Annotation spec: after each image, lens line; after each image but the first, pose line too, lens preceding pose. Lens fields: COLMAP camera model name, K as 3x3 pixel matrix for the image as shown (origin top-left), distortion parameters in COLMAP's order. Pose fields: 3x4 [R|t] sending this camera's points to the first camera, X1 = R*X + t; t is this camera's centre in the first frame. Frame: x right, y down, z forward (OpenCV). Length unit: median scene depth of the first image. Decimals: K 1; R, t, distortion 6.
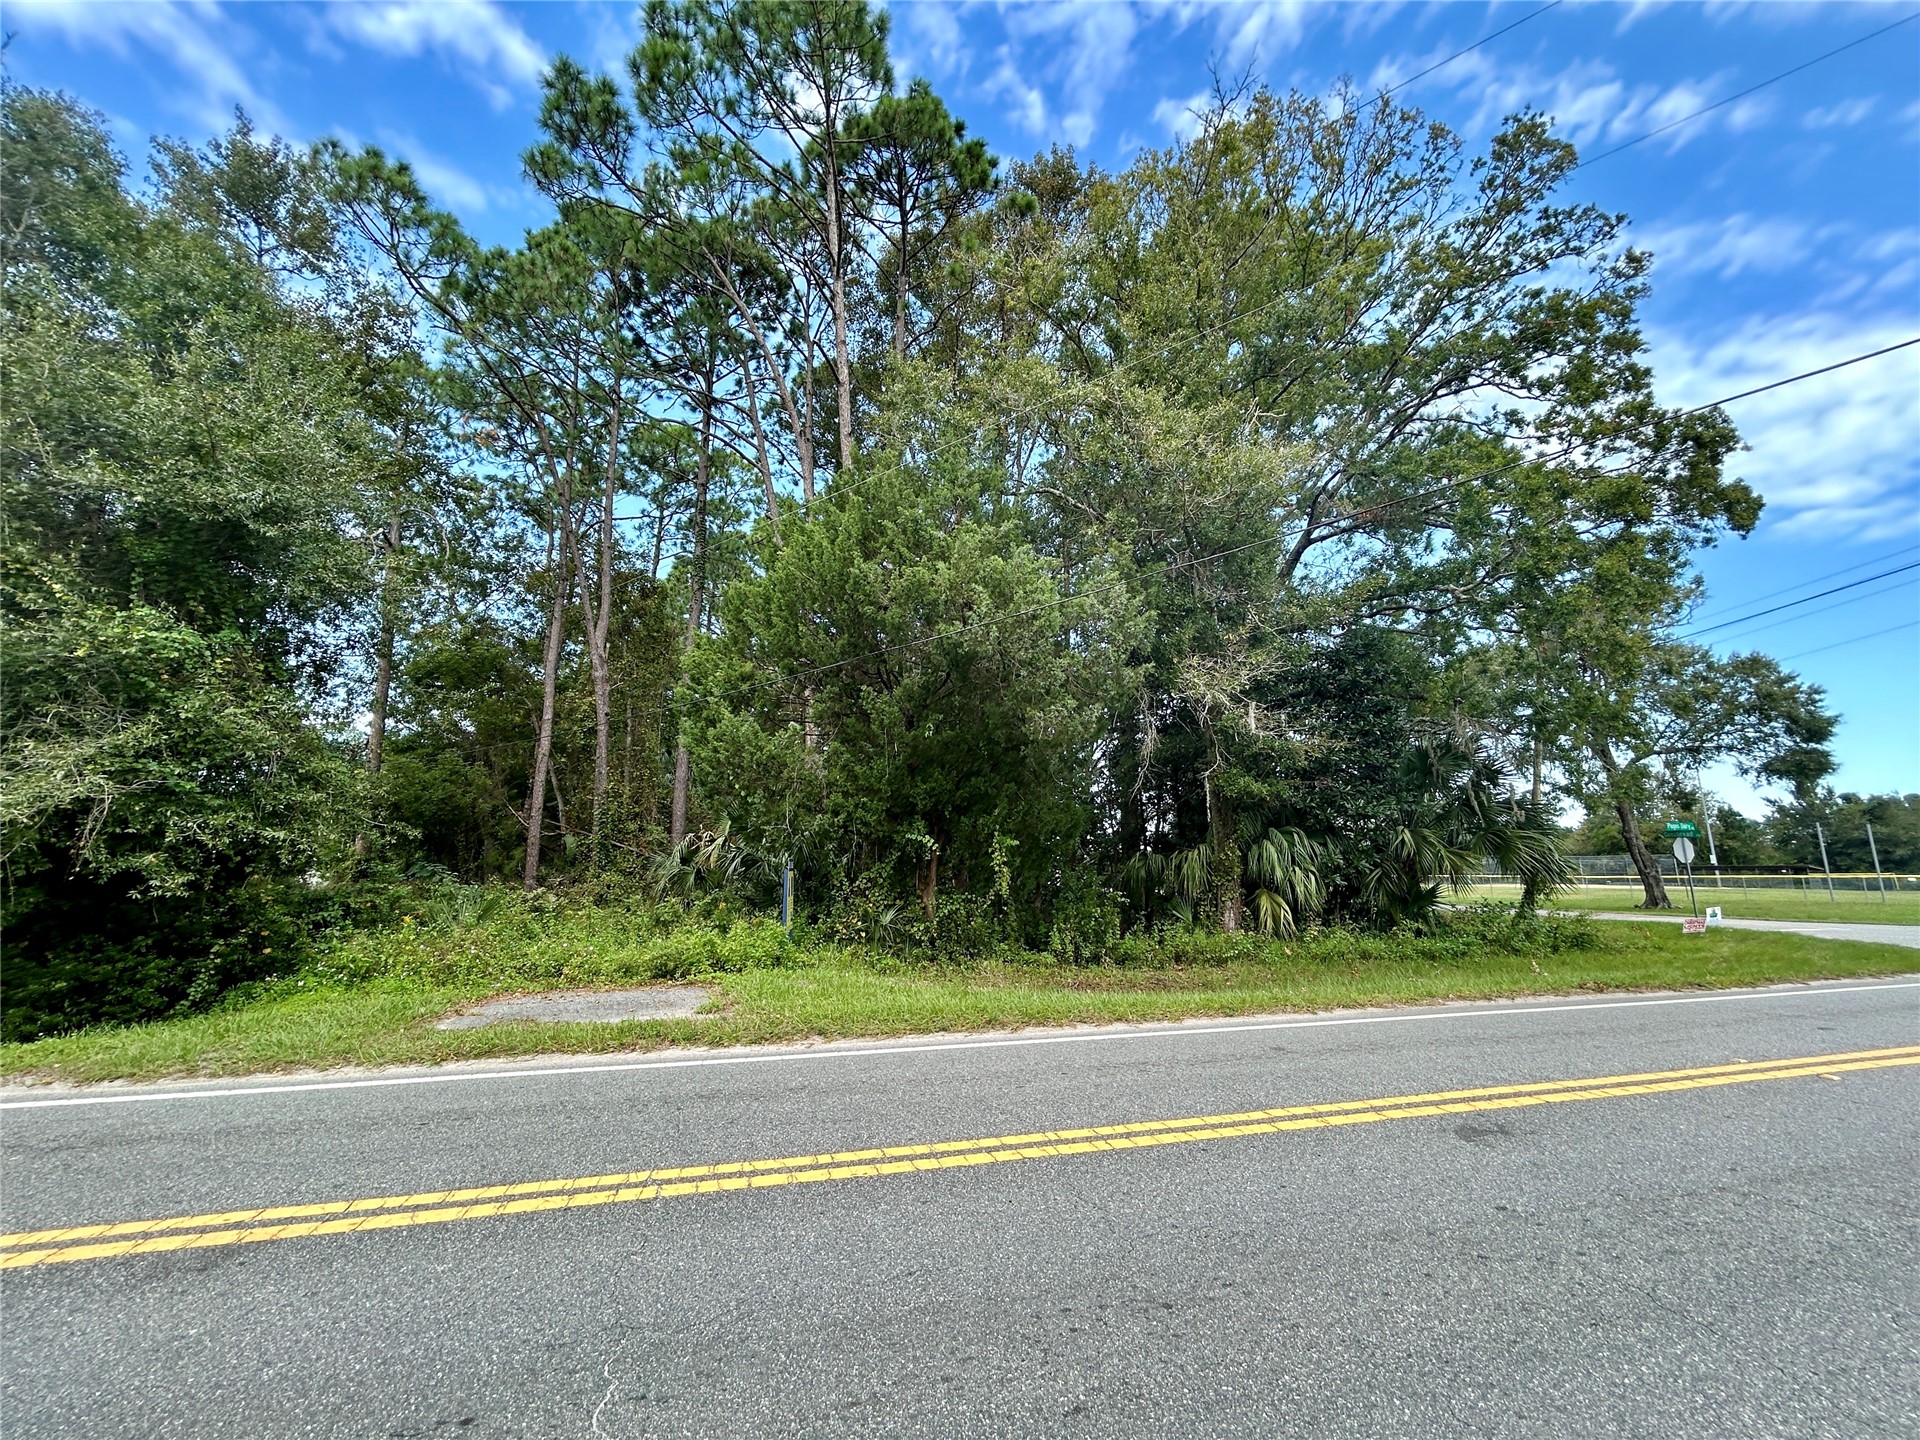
lens RADIAL K [[771.6, 0, 956.6], [0, 771.6, 716.8], [0, 0, 1]] dist [0.003845, 0.000858]
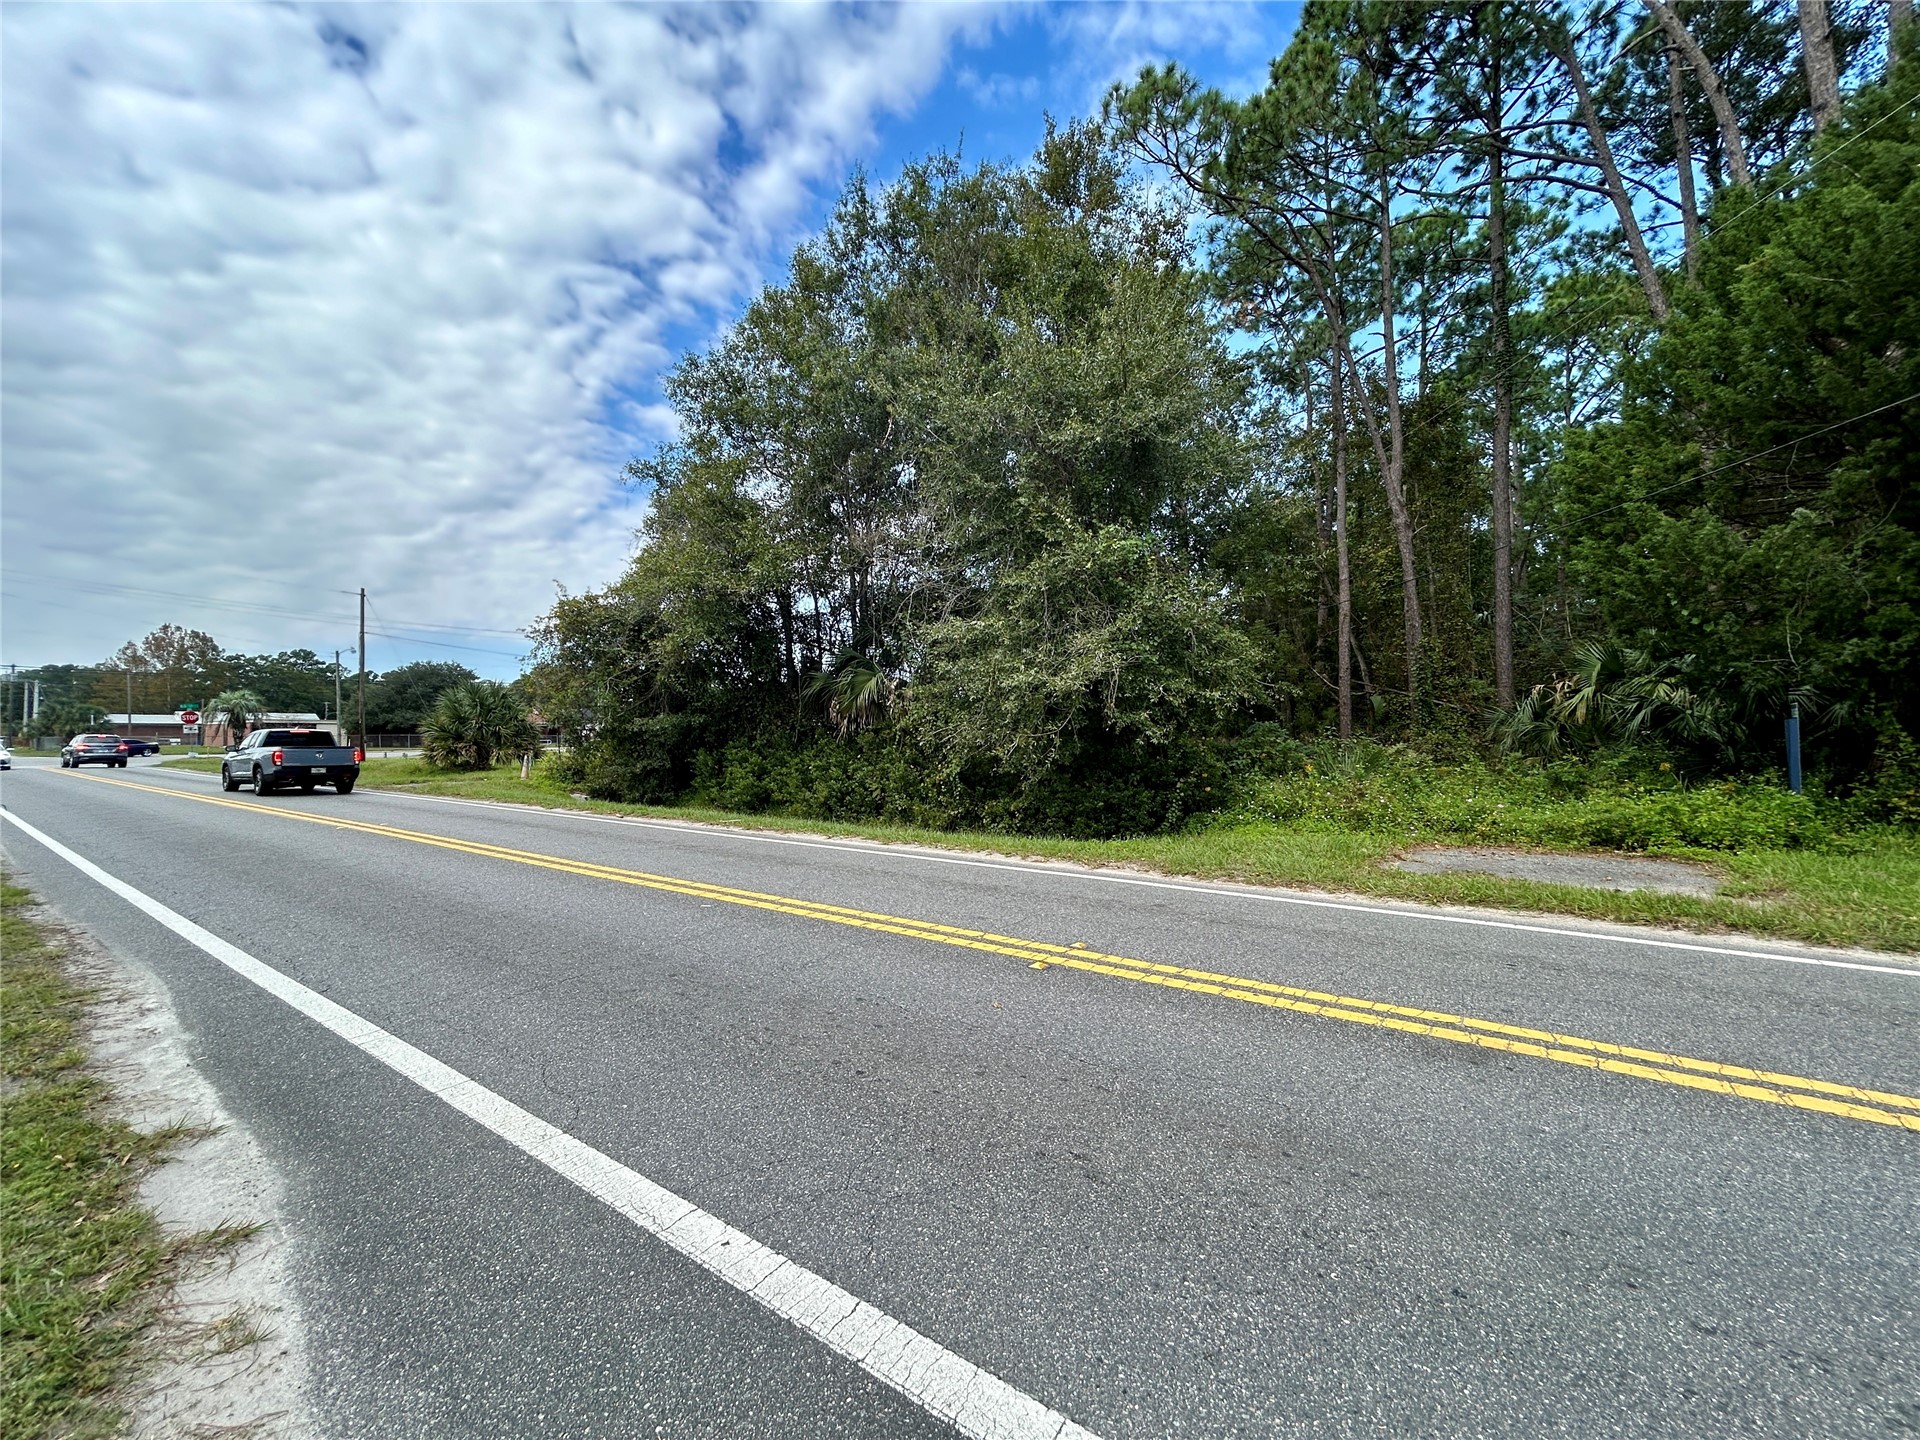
lens RADIAL K [[771.6, 0, 967.7], [0, 771.6, 717.9], [0, 0, 1]] dist [0.003845, 0.000858]
pose [[0.630967, -0.019686, -0.775560, -0.094352], [0.155092, 0.982700, 0.101233, 0.003449], [0.760149, -0.184158, 0.623104, -0.019879]]
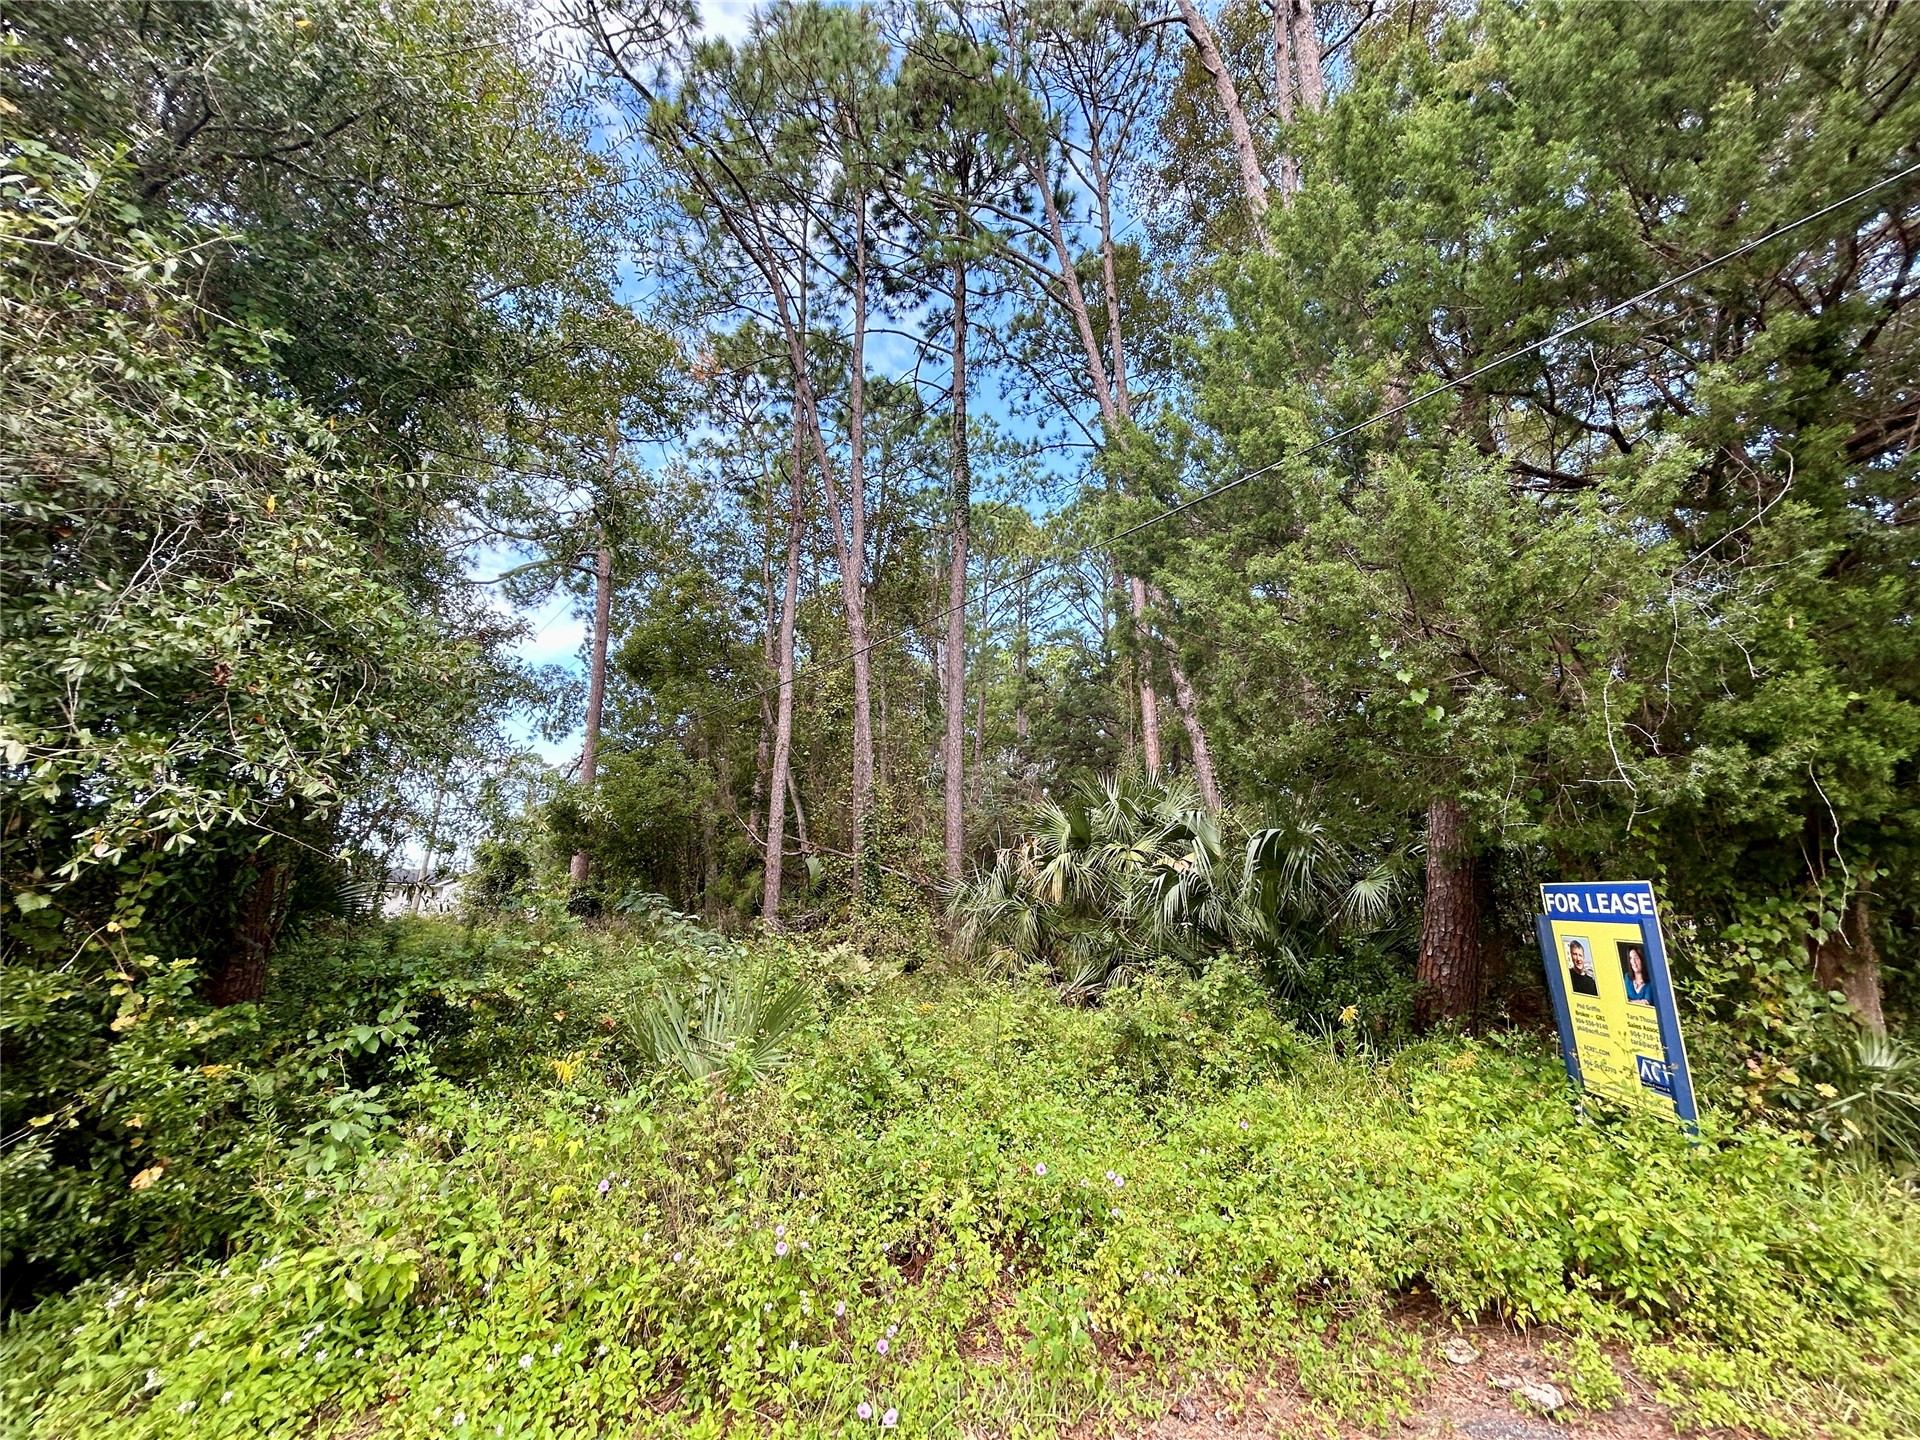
lens RADIAL K [[771.6, 0, 973.6], [0, 771.6, 725.7], [0, 0, 1]] dist [0.003845, 0.000858]
pose [[0.979411, -0.037418, -0.198380, -0.275486], [0.031510, 0.998963, -0.032854, 0.079145], [0.199403, 0.025927, 0.979574, 0.413679]]
